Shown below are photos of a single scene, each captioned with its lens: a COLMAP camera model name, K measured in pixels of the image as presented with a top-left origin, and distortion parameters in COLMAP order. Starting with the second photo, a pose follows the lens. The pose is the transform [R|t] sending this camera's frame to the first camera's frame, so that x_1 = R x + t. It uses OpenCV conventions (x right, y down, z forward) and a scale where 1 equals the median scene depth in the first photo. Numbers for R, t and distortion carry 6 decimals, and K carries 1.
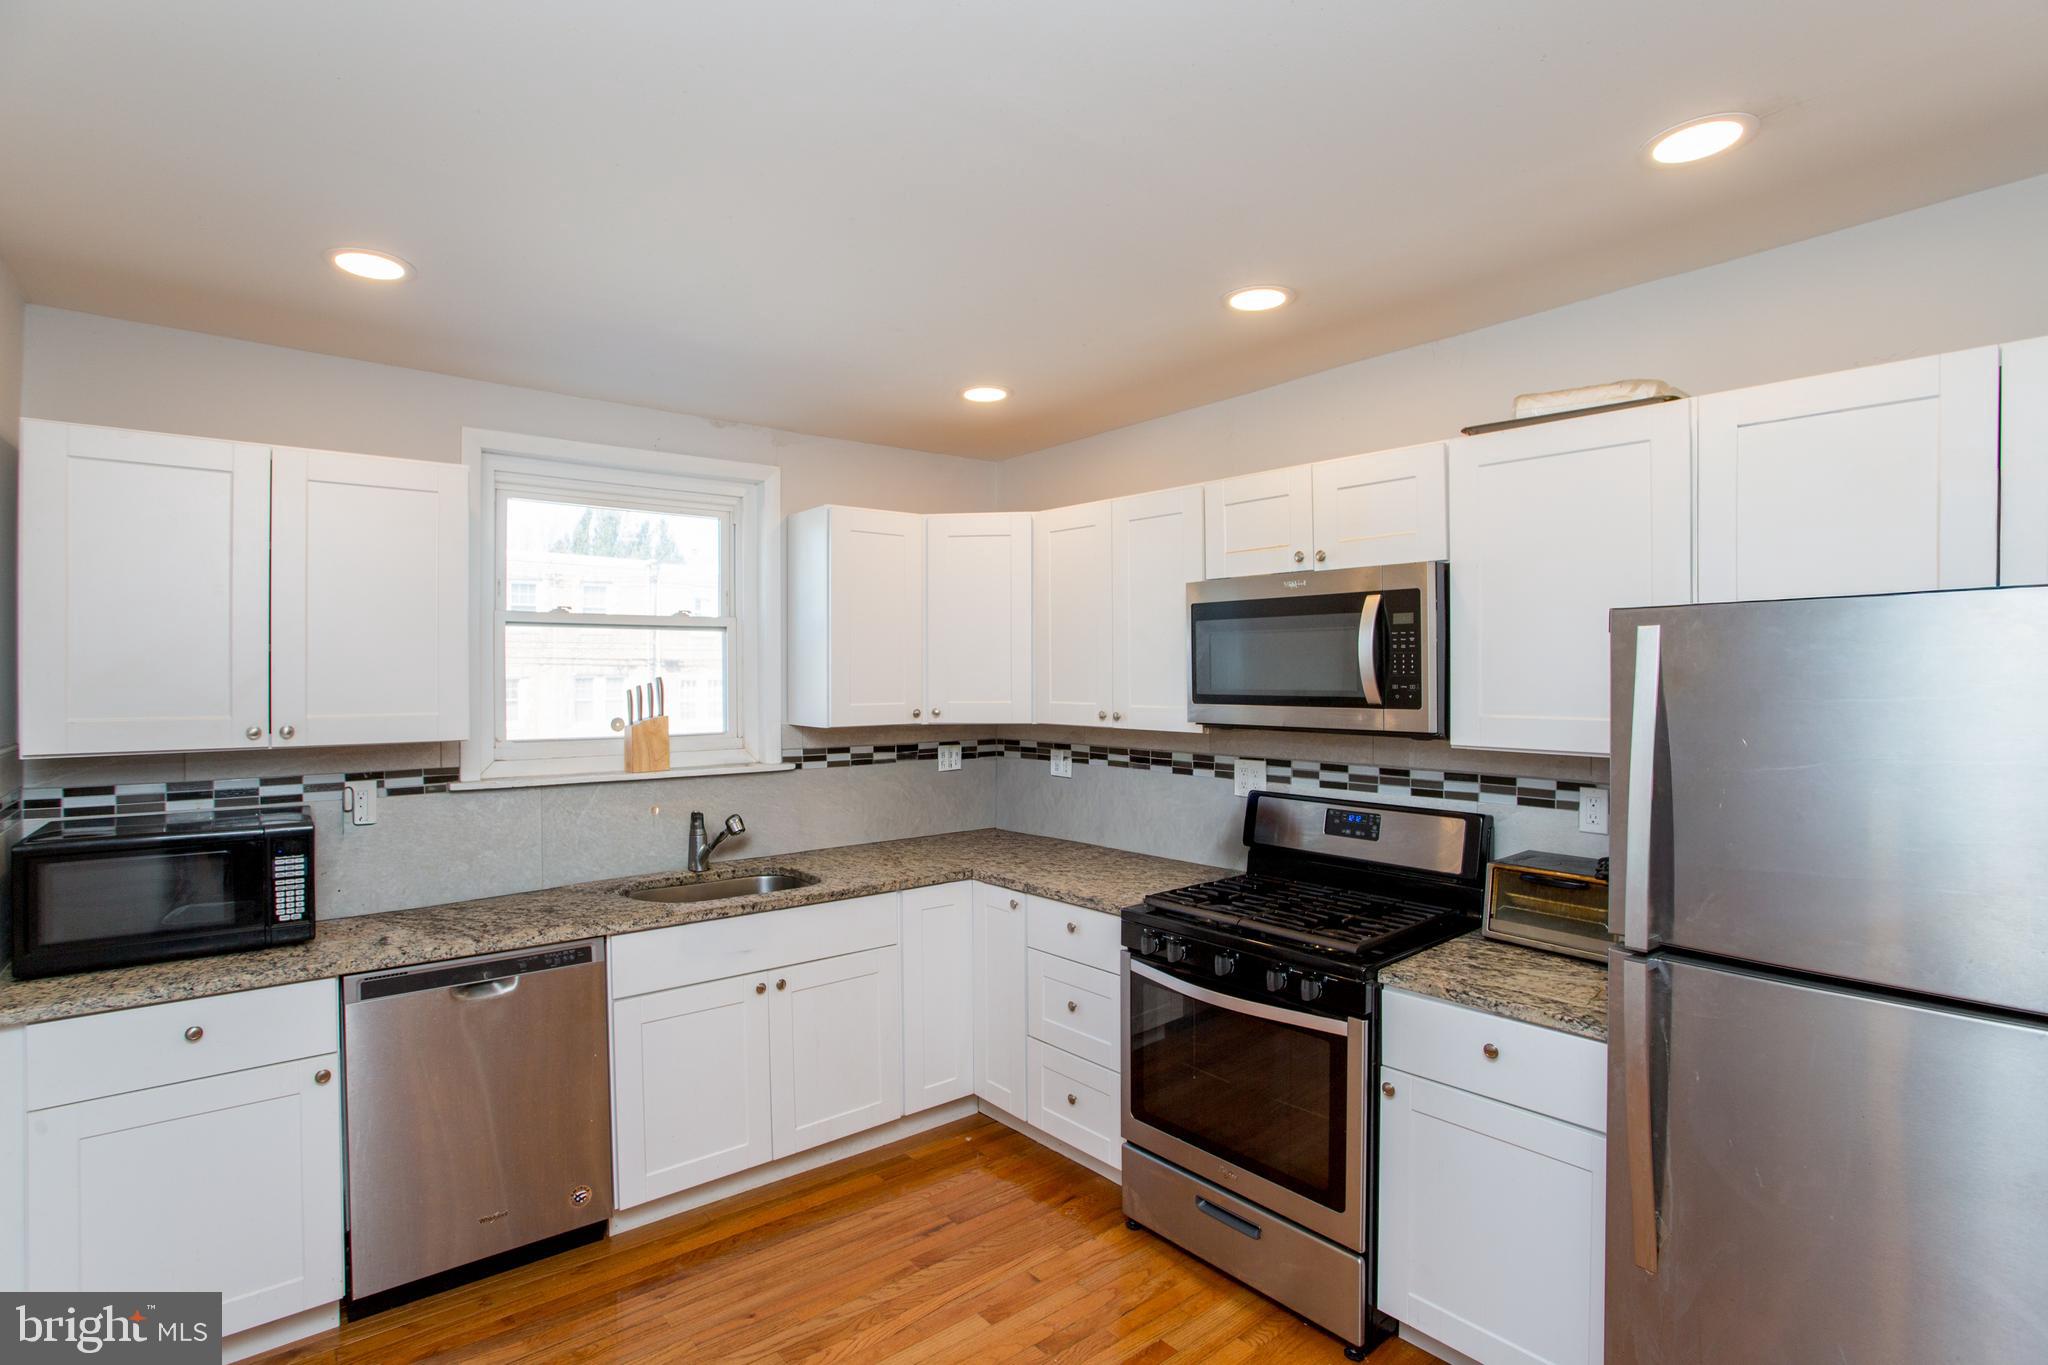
lens RADIAL K [[996.7, 0, 1012.6], [0, 996.7, 673.7], [0, 0, 1]] dist [-0.078621, 0.034155]
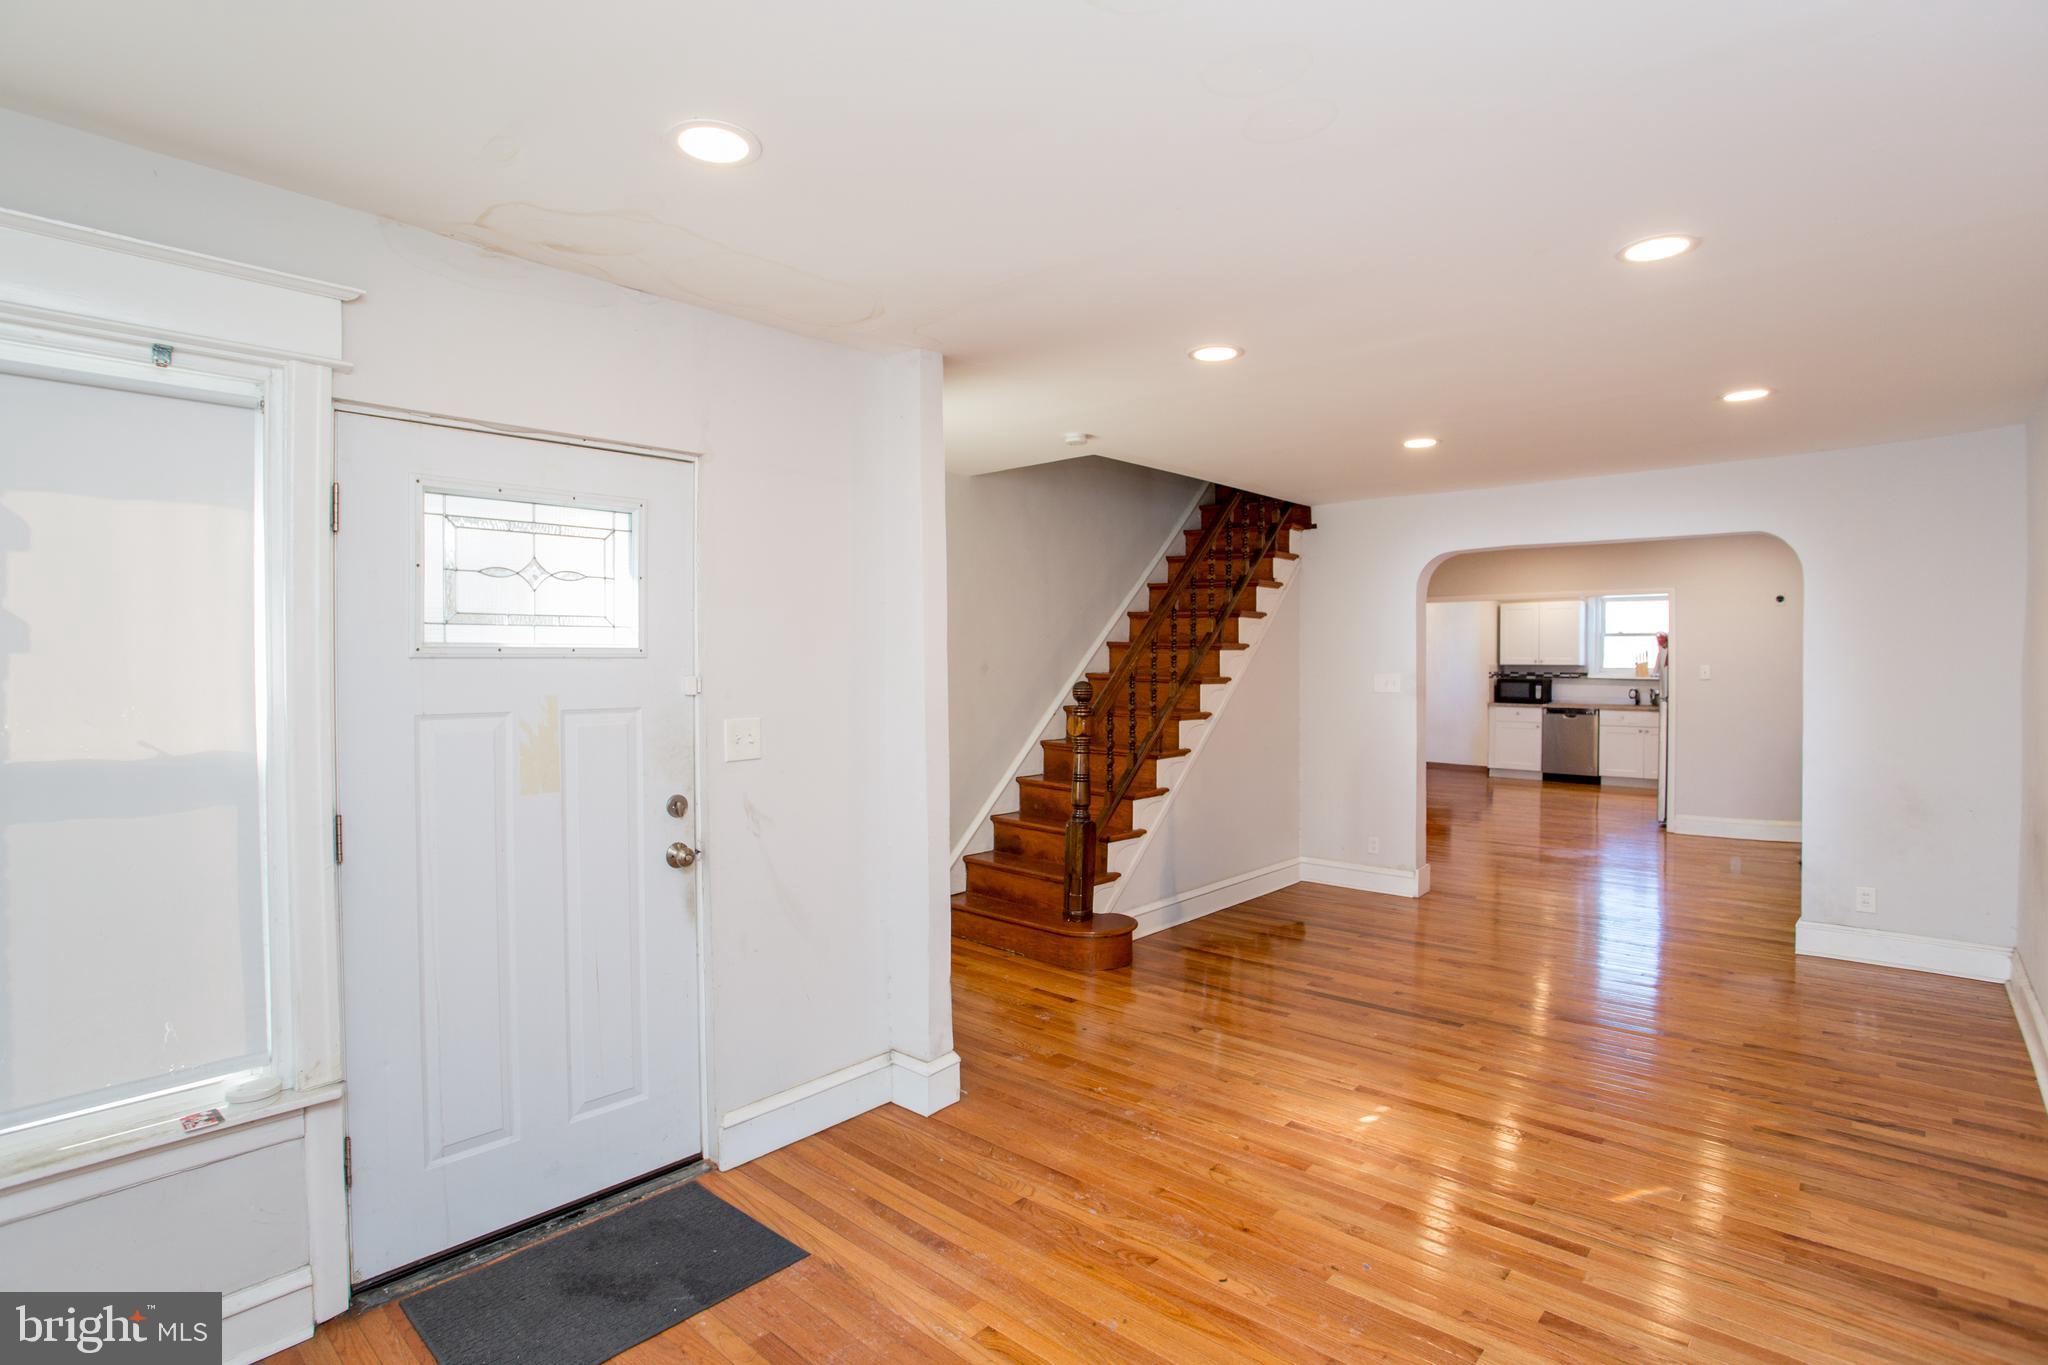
lens RADIAL K [[996.7, 0, 1012.6], [0, 996.7, 673.7], [0, 0, 1]] dist [-0.078621, 0.034155]
pose [[0.147715, 0.018489, -0.988857, 3.108837], [-0.001488, 0.999828, 0.018471, 0.029805], [0.989029, -0.001257, 0.147718, -1.974209]]
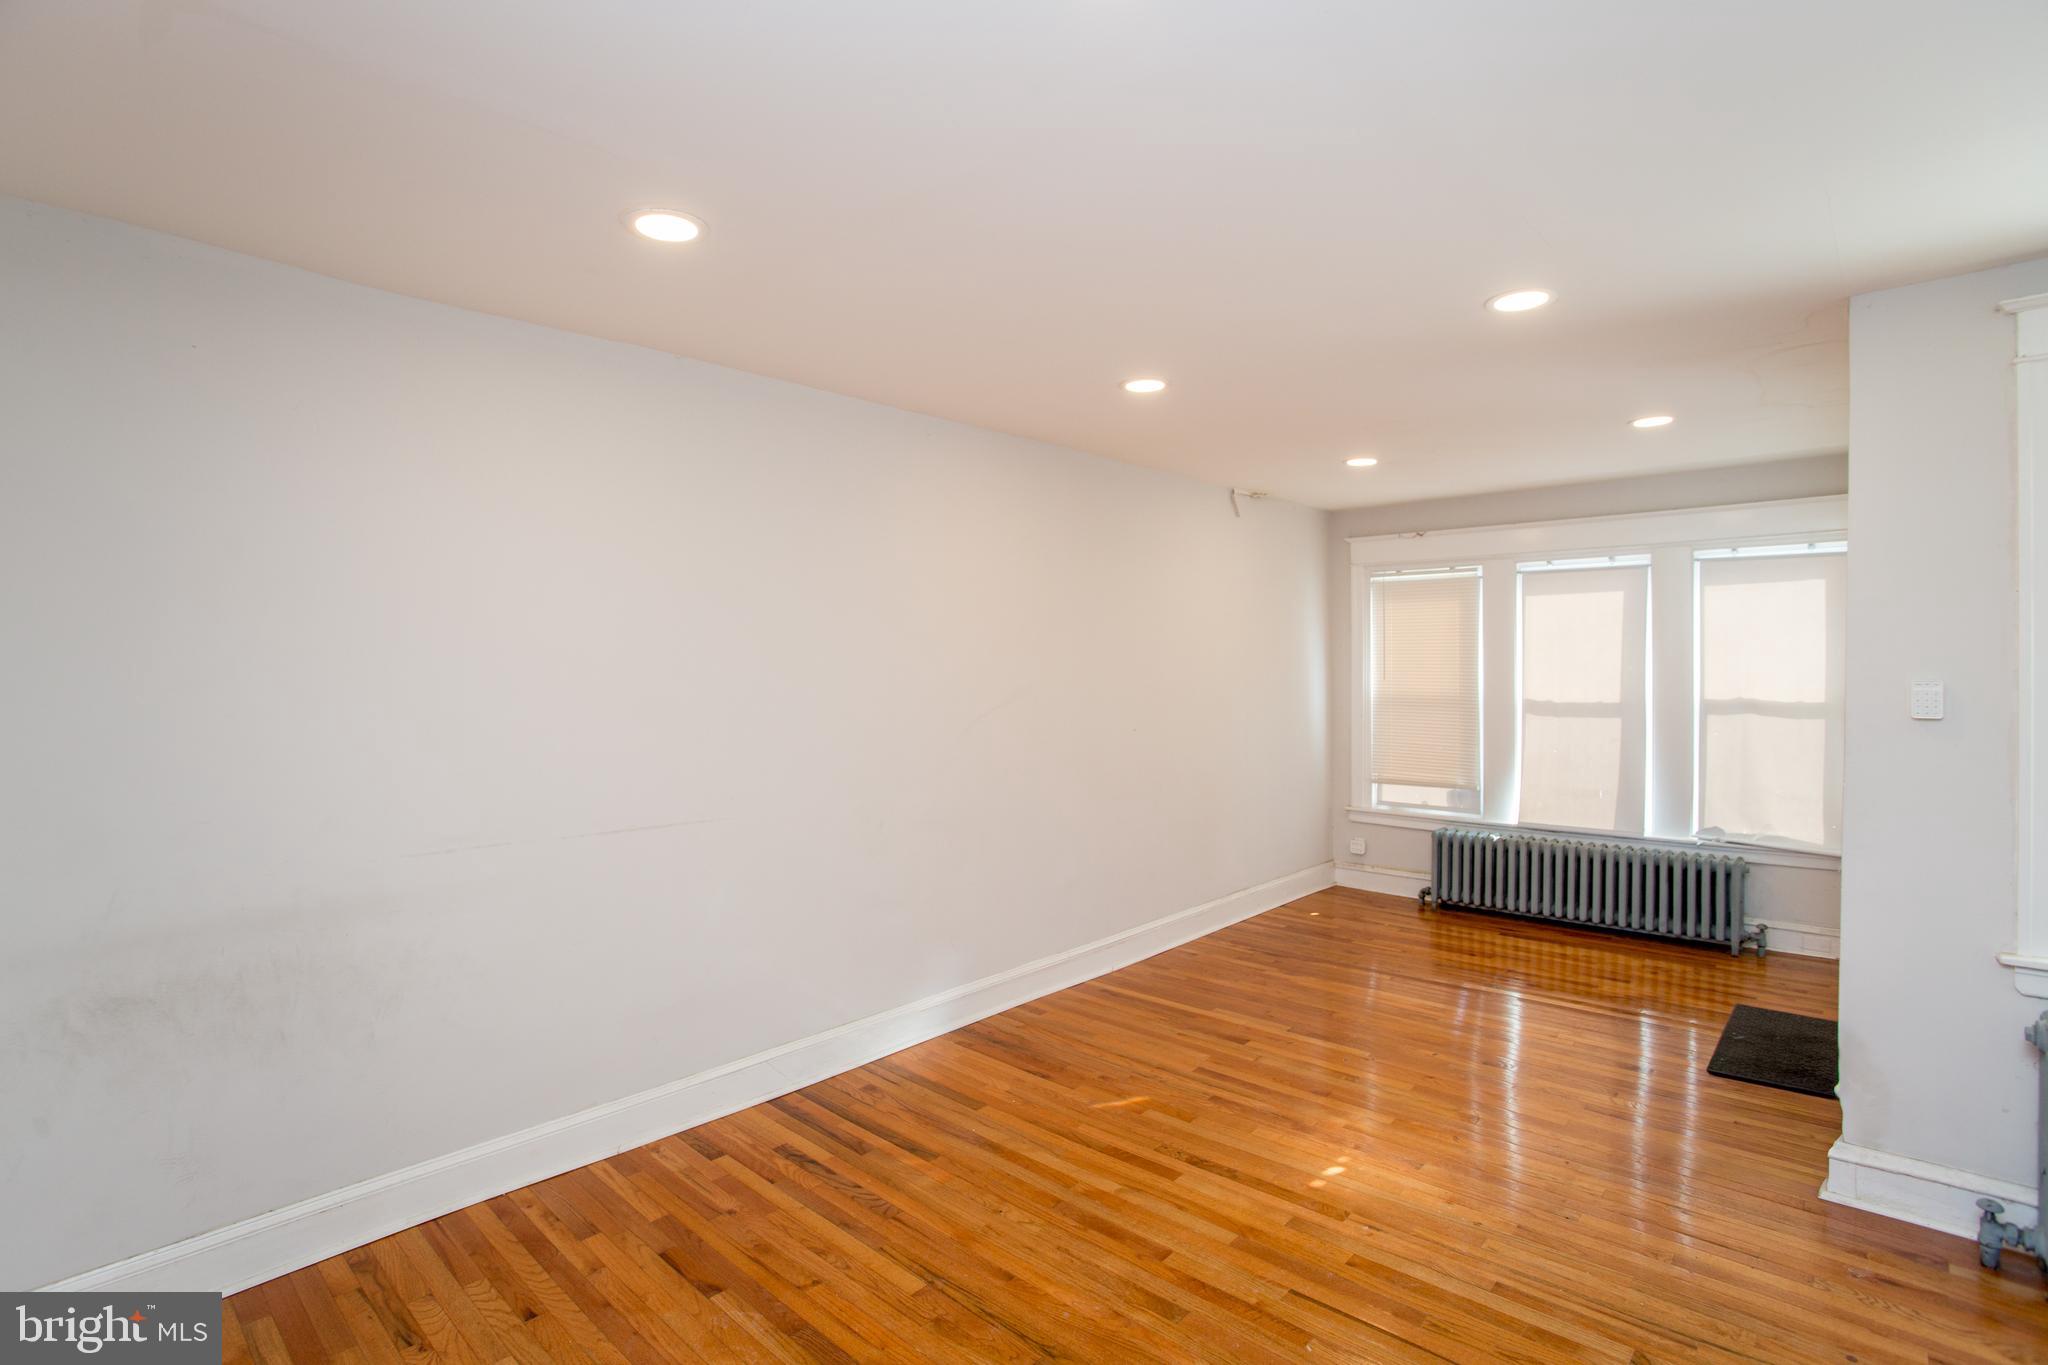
lens RADIAL K [[996.7, 0, 1012.6], [0, 996.7, 673.7], [0, 0, 1]] dist [-0.078621, 0.034155]
pose [[-0.130595, -0.007136, 0.991410, 1.175015], [0.013822, 0.999864, 0.009018, 0.020805], [-0.991339, 0.014881, -0.130478, -0.979516]]
